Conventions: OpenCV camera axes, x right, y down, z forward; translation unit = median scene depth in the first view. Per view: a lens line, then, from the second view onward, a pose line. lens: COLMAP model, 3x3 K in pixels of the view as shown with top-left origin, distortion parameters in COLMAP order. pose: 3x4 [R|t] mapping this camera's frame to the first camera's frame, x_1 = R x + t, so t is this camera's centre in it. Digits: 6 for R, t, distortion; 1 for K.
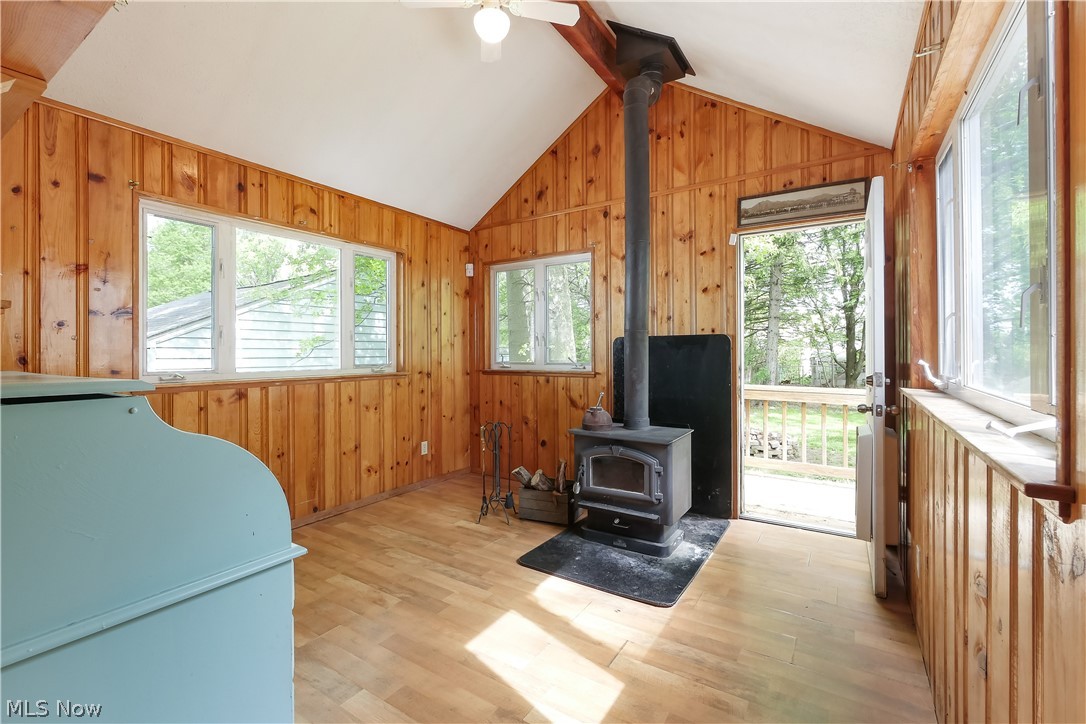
lens RADIAL K [[457.7, 0, 548.5], [0, 457.7, 351.3], [0, 0, 1]] dist [-0.000413, -0.000118]
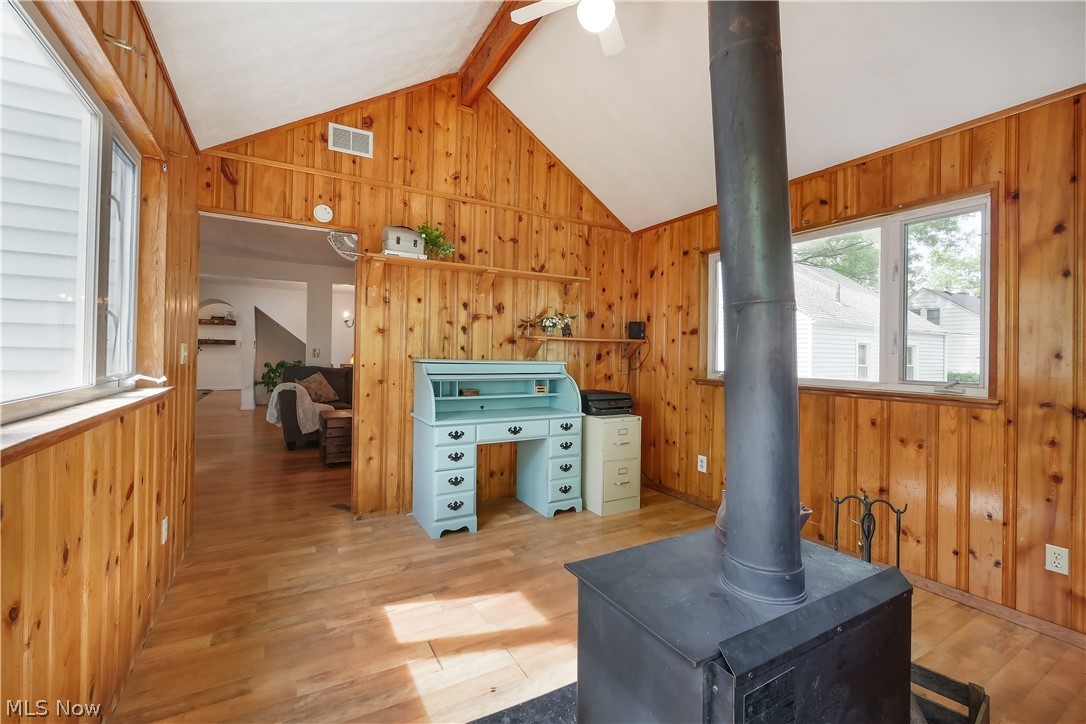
lens RADIAL K [[457.7, 0, 548.5], [0, 457.7, 351.3], [0, 0, 1]] dist [-0.000413, -0.000118]
pose [[-0.444428, -0.009098, -0.895769, 0.505962], [-0.015573, 0.999876, -0.002429, -0.003518], [0.895679, 0.012870, -0.444514, 0.888229]]
